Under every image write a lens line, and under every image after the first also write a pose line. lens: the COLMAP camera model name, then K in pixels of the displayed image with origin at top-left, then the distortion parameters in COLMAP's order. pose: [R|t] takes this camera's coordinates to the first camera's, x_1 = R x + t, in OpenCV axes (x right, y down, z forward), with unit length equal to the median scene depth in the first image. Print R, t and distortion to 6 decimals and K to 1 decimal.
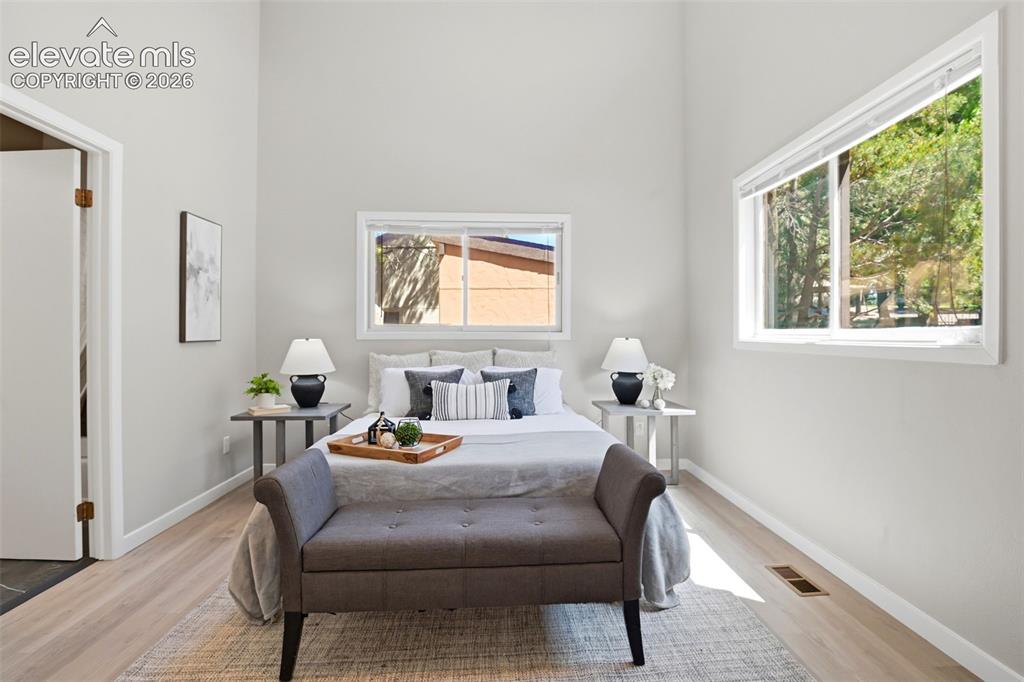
lens RADIAL K [[483.4, 0, 518.3], [0, 483.4, 336.1], [0, 0, 1]] dist [-0.031020, 0.000259]
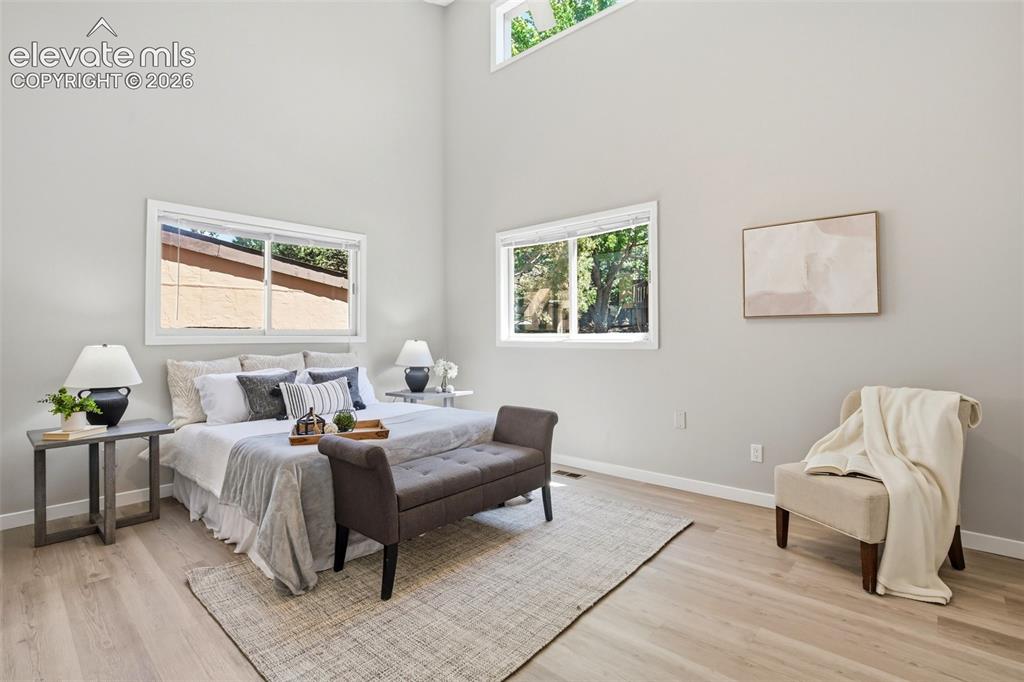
lens RADIAL K [[503.5, 0, 514.1], [0, 503.5, 323.1], [0, 0, 1]] dist [-0.024243, 0.000136]
pose [[0.698947, 0.013678, 0.715042, -0.593306], [0.007472, 0.999623, -0.026425, -0.004471], [-0.715134, 0.023812, 0.698582, -0.122485]]
